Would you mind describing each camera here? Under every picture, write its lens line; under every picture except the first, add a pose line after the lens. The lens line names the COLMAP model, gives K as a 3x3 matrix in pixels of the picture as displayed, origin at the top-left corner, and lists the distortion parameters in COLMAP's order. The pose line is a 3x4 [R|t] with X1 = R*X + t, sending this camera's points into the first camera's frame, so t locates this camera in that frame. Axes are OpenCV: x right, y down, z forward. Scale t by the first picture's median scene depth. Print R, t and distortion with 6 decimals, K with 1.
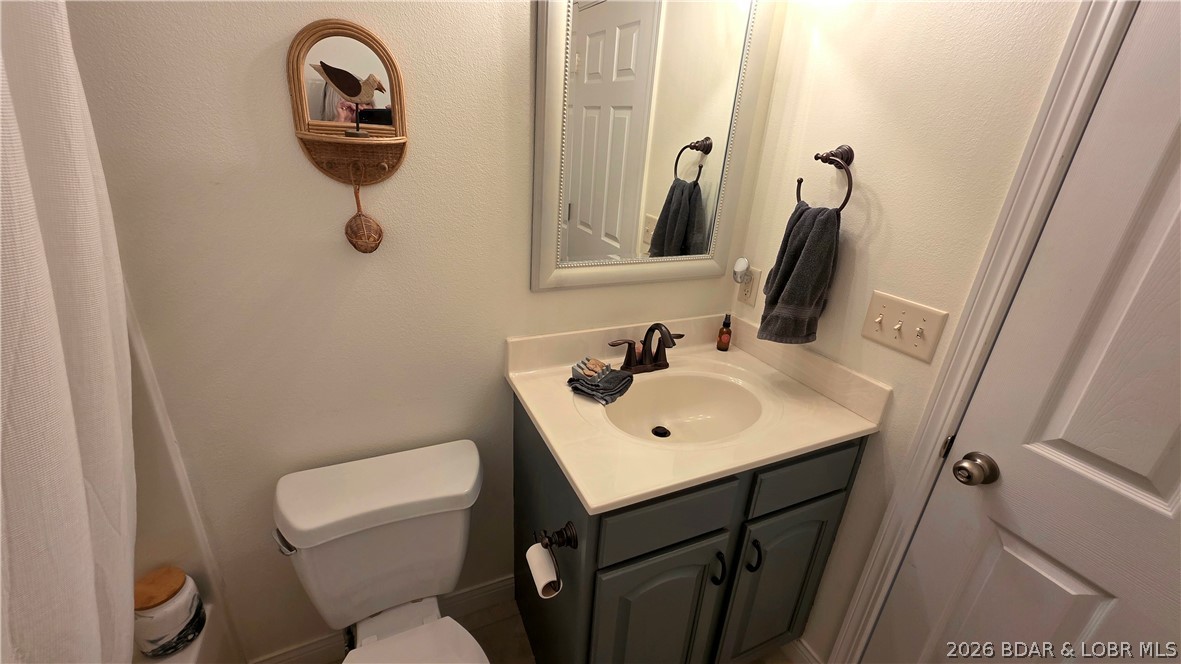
lens RADIAL K [[470.0, 0, 590.5], [0, 470.0, 332.0], [0, 0, 1]] dist [0.000762, 0.000288]
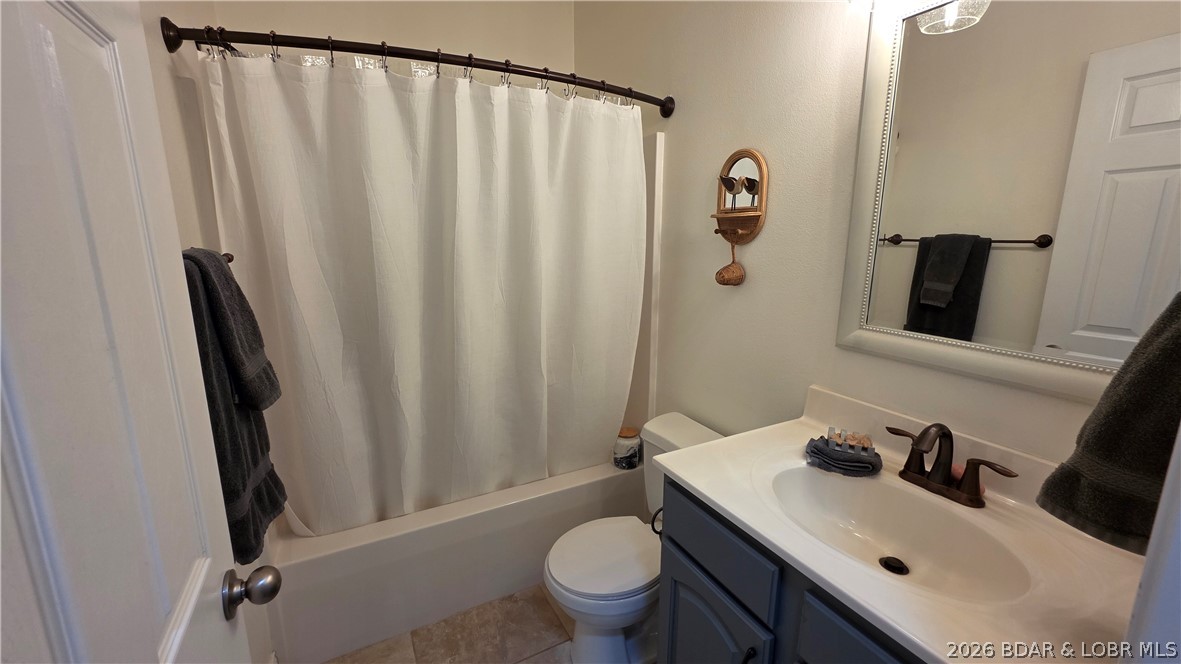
lens RADIAL K [[470.0, 0, 590.5], [0, 470.0, 332.0], [0, 0, 1]] dist [0.000762, 0.000288]
pose [[0.084531, 0.158850, -0.983677, 0.835617], [-0.352616, 0.928097, 0.119573, -0.049741], [0.931942, 0.336753, 0.134466, 0.362154]]
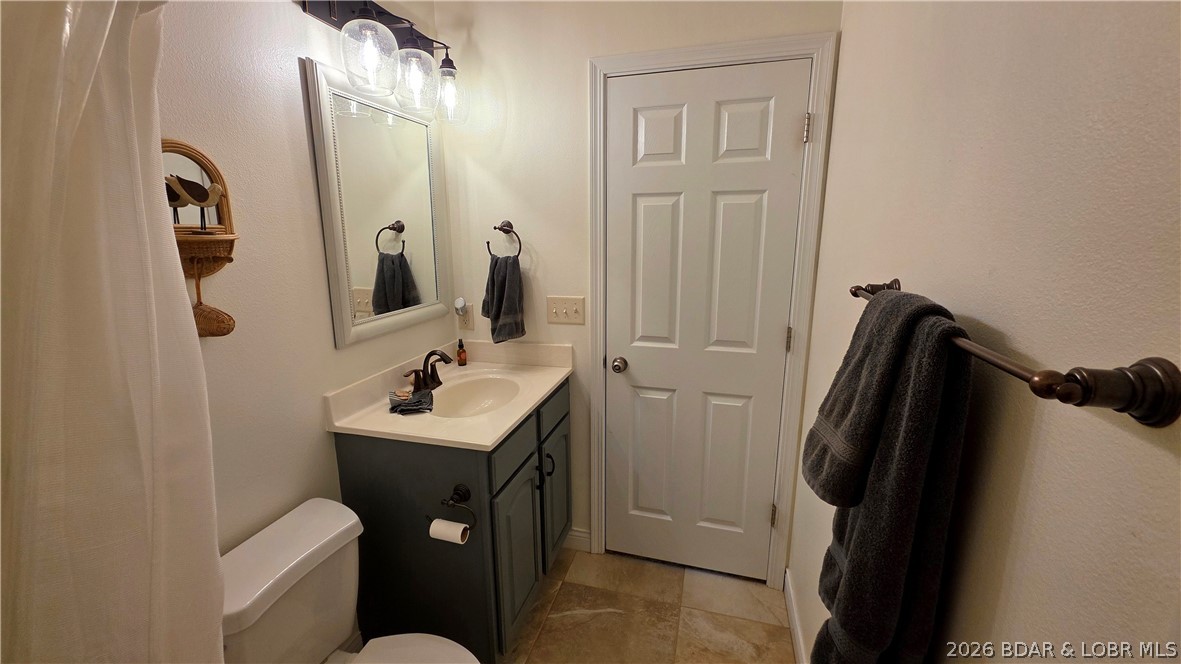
lens RADIAL K [[470.0, 0, 590.5], [0, 470.0, 332.0], [0, 0, 1]] dist [0.000762, 0.000288]
pose [[0.636194, -0.225955, 0.737700, -0.595352], [0.333885, 0.942614, 0.000776, 0.087483], [-0.695542, 0.245813, 0.675128, -0.270907]]
